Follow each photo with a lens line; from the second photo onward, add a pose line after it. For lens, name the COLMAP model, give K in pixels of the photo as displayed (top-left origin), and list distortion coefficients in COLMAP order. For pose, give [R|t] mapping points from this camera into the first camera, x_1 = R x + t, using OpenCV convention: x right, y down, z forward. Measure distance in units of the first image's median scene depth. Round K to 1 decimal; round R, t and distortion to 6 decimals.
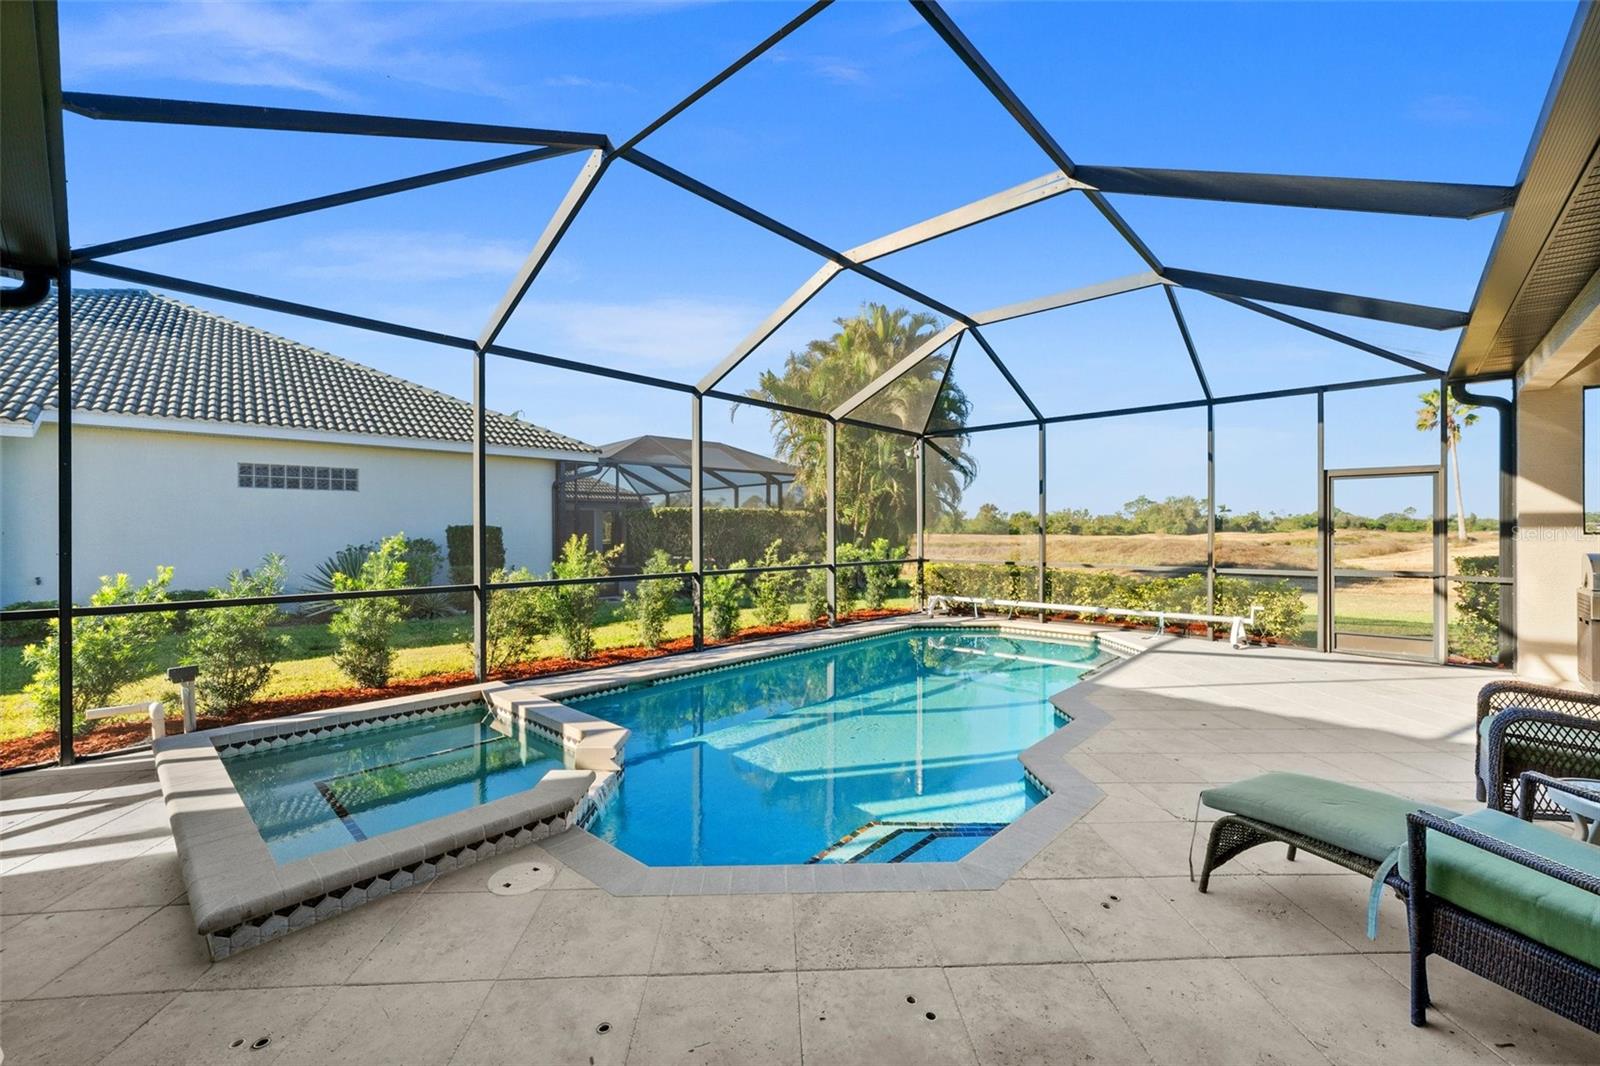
lens RADIAL K [[646.6, 0, 800.0], [0, 646.6, 533.0], [0, 0, 1]] dist [0.002500, 0.000126]
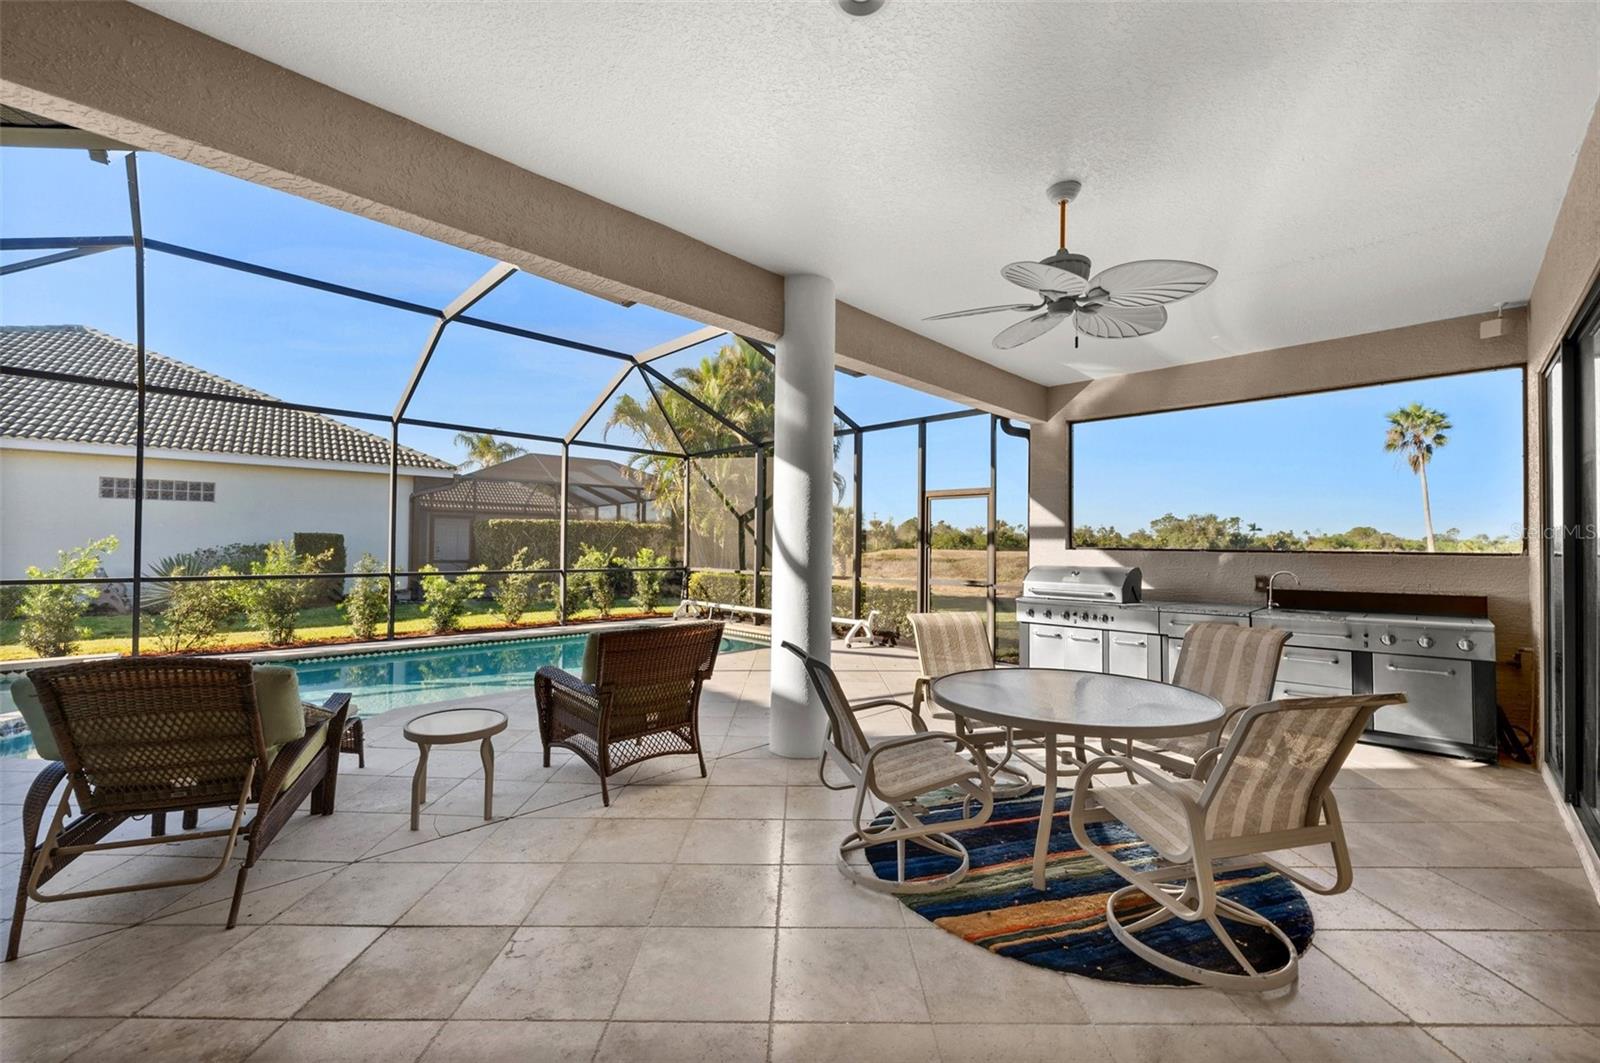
lens RADIAL K [[641.1, 0, 797.0], [0, 641.1, 540.8], [0, 0, 1]] dist [-0.001152, 0.000135]
pose [[0.998655, 0.011913, -0.050461, 0.518948], [-0.012387, 0.999882, -0.009090, 0.002463], [0.050346, 0.009702, 0.998685, -0.108914]]
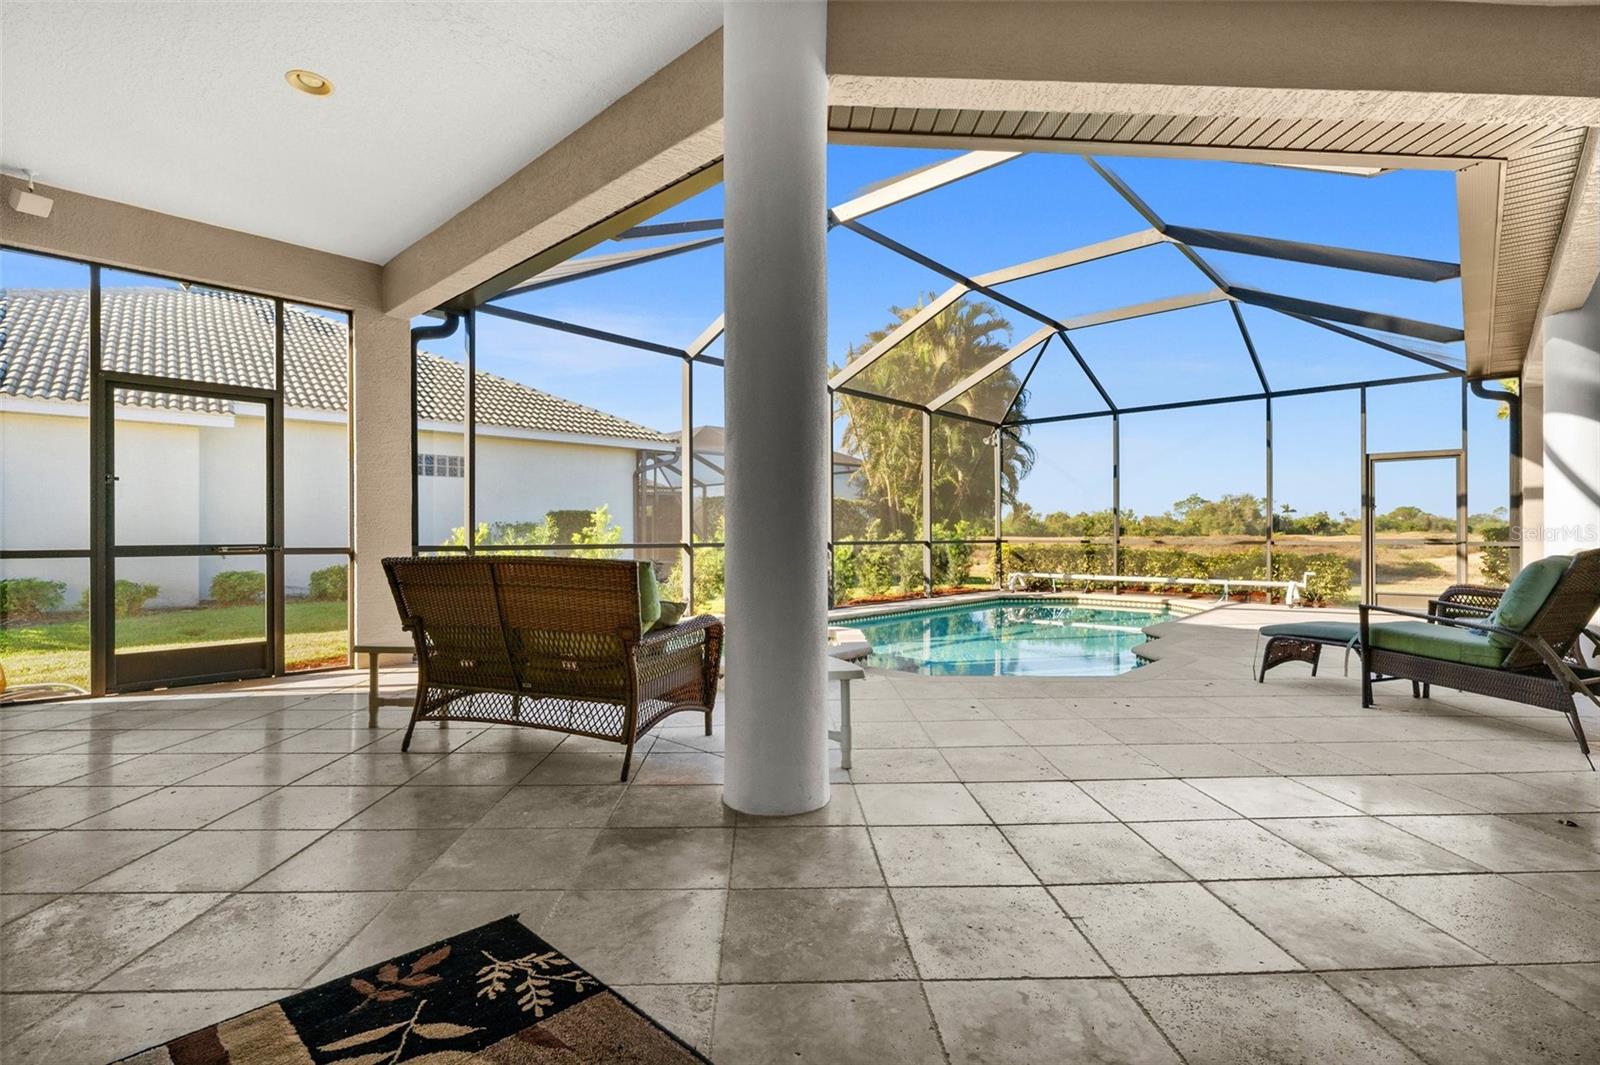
lens RADIAL K [[736.9, 0, 797.6], [0, 736.9, 536.4], [0, 0, 1]] dist [0.001823, 0.000543]
pose [[0.999977, -0.000528, -0.006803, -0.166034], [0.000519, 0.999999, -0.001390, 0.042253], [0.006804, 0.001386, 0.999976, -0.270205]]
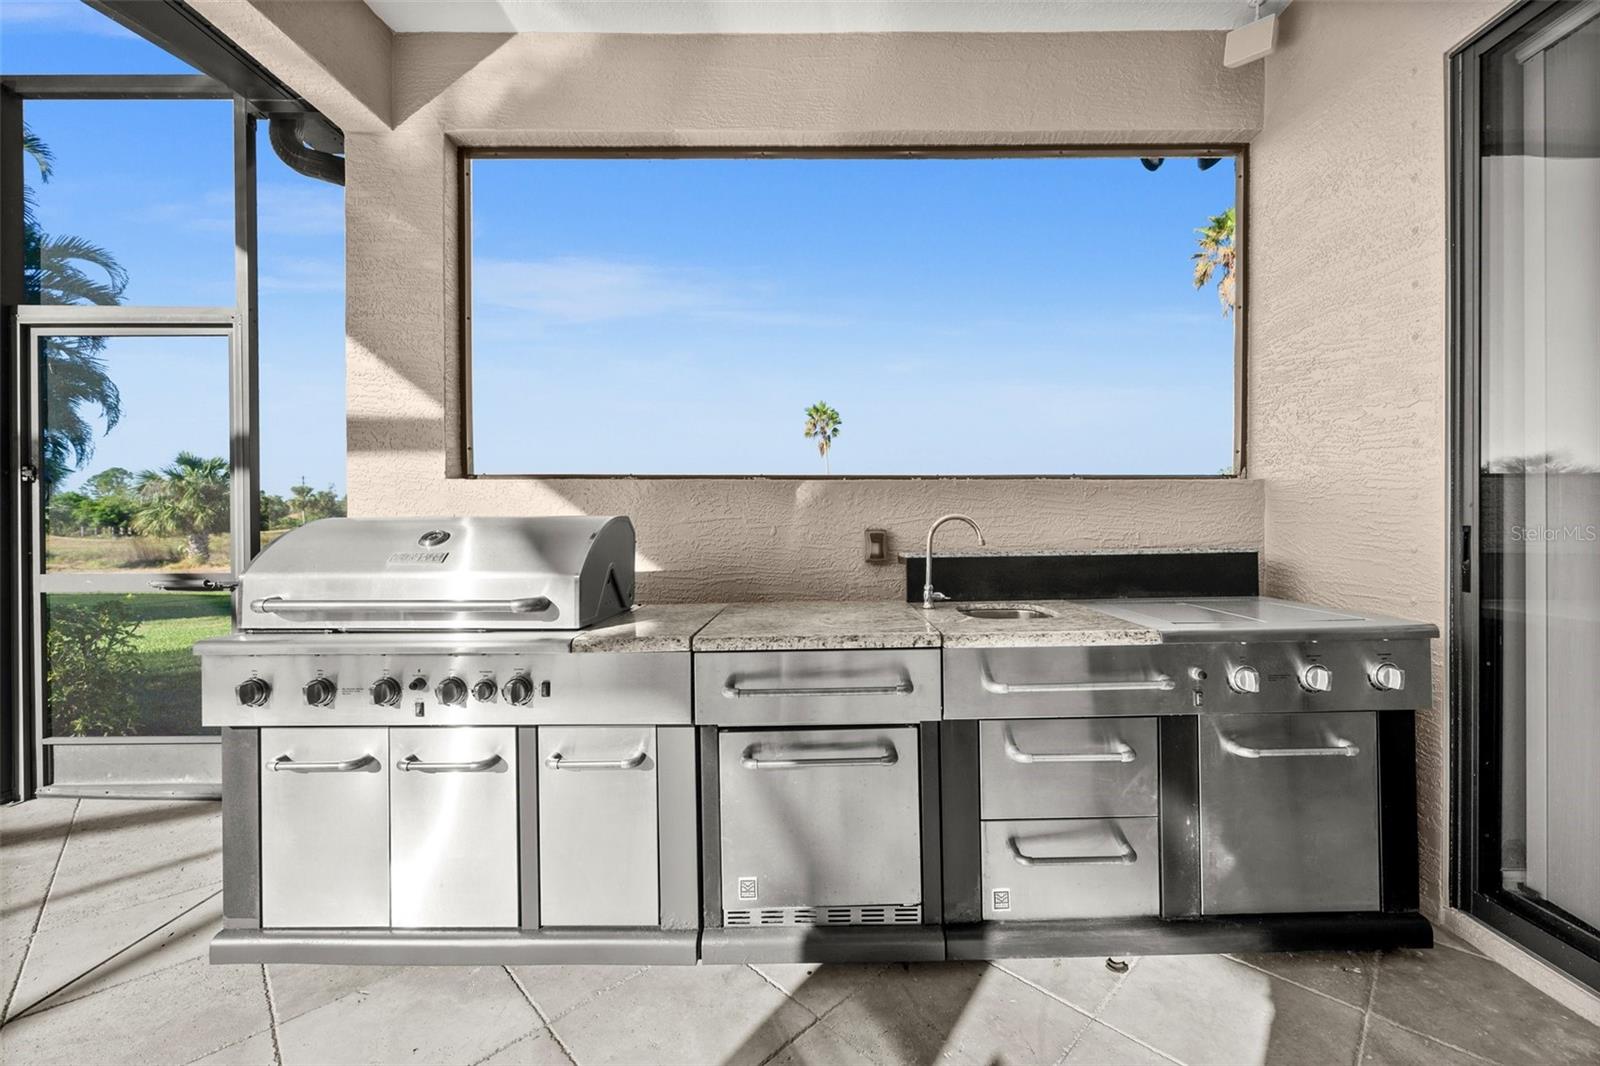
lens RADIAL K [[645.8, 0, 833.3], [0, 645.8, 524.3], [0, 0, 1]] dist [-0.027978, 0.000025]
pose [[0.727082, -0.003976, 0.686539, 0.729548], [0.002574, 0.999992, 0.003066, 0.022231], [-0.686546, -0.000463, 0.727087, 0.342289]]
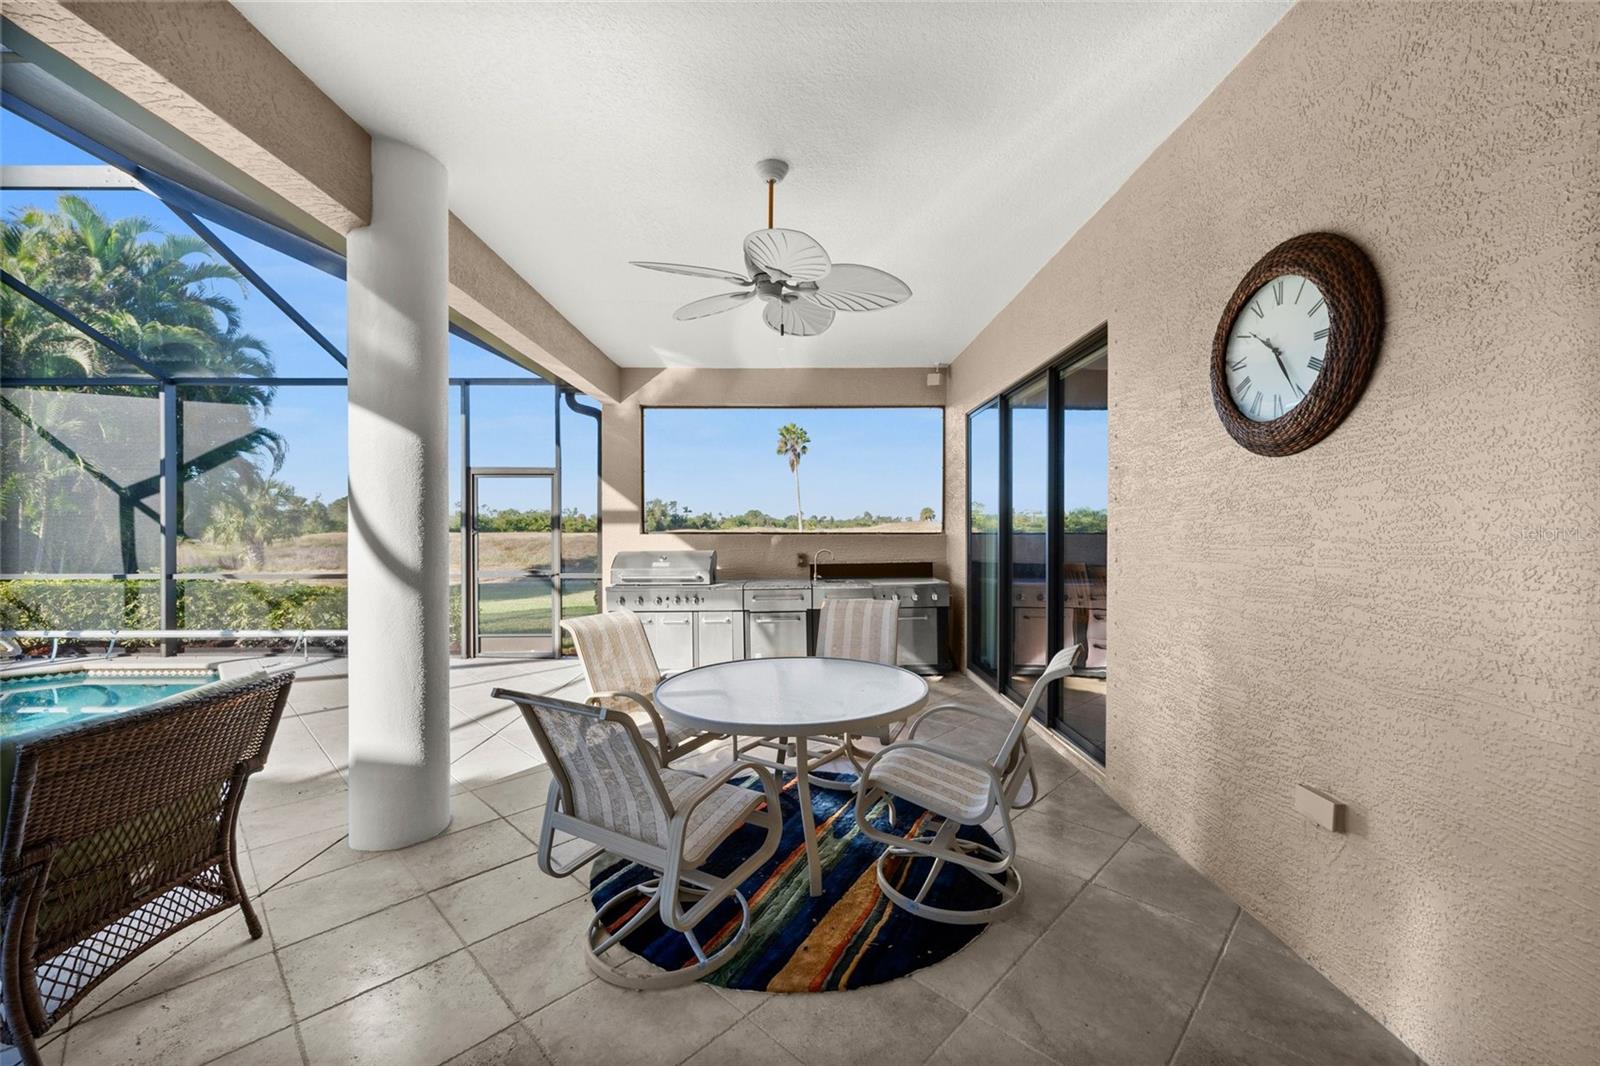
lens RADIAL K [[634.2, 0, 800.0], [0, 634.2, 533.0], [0, 0, 1]] dist [-0.001320, -0.000313]
pose [[0.732486, -0.005524, 0.680759, 0.427105], [0.002651, 0.999983, 0.005263, -0.002700], [-0.680776, -0.002050, 0.732488, -0.012365]]
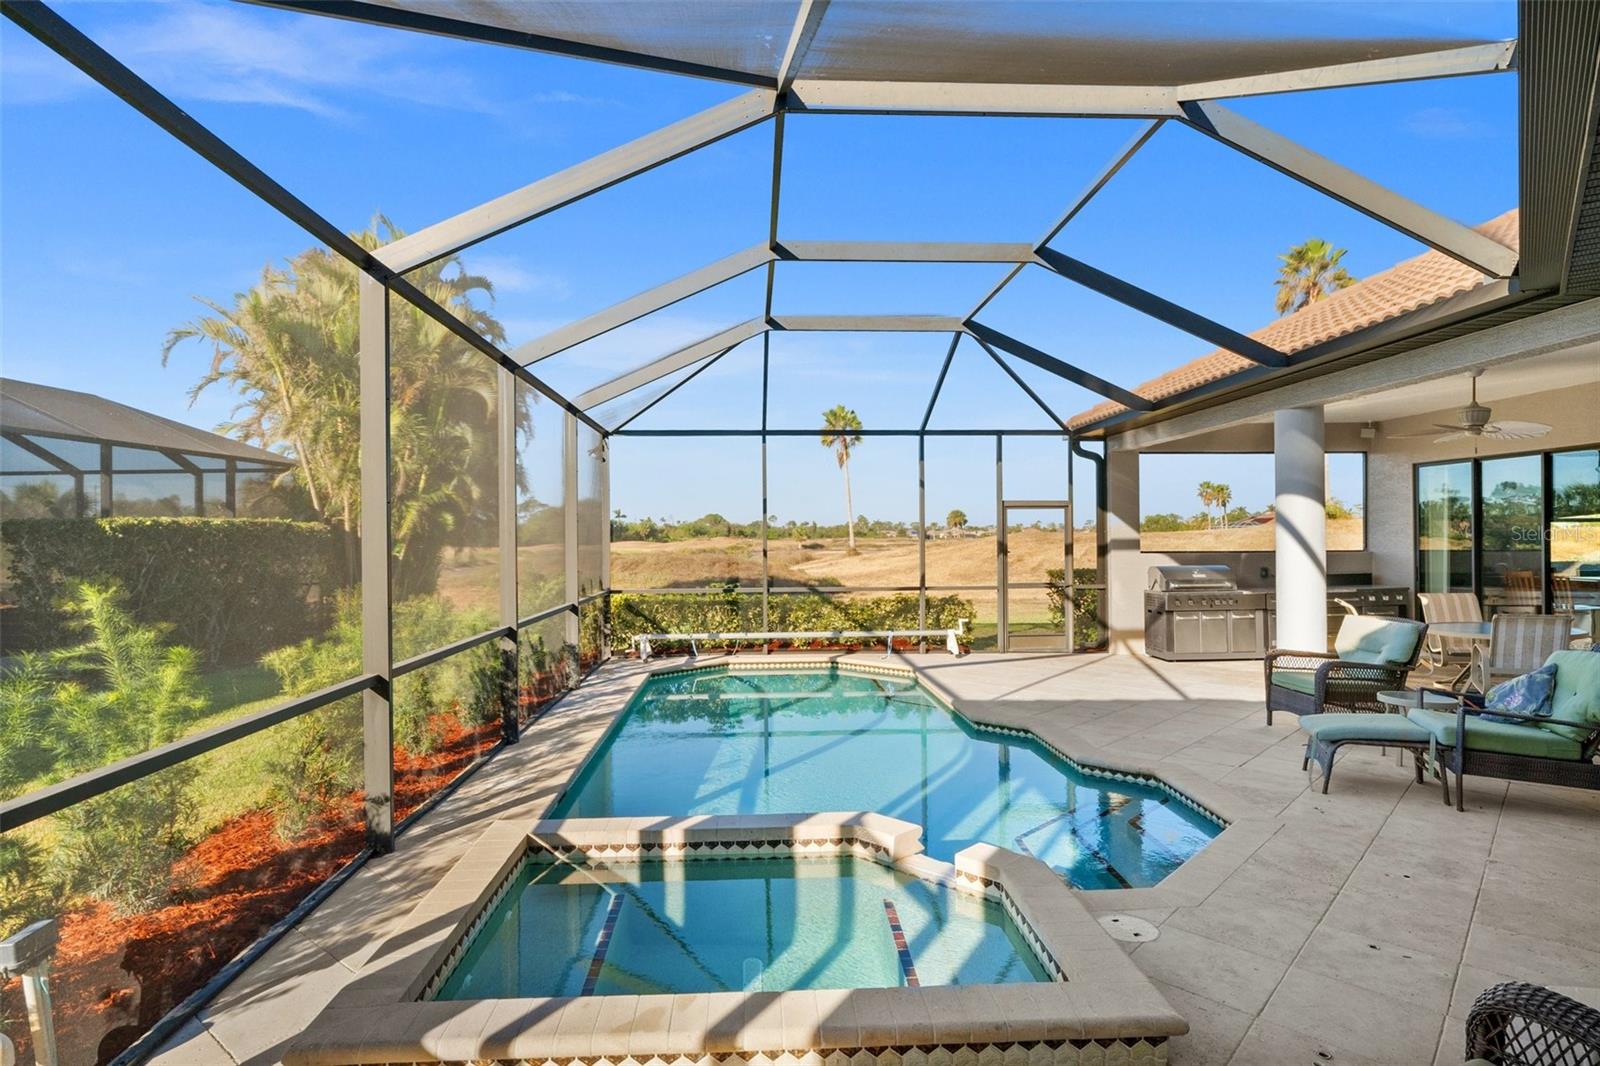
lens RADIAL K [[876.1, 0, 800.0], [0, 876.1, 533.0], [0, 0, 1]] dist [-0.005146, -0.000908]
pose [[0.699797, 0.001425, 0.714341, -0.486739], [0.006498, 0.999944, -0.008361, -0.021361], [-0.714312, 0.010492, 0.699748, 0.110213]]
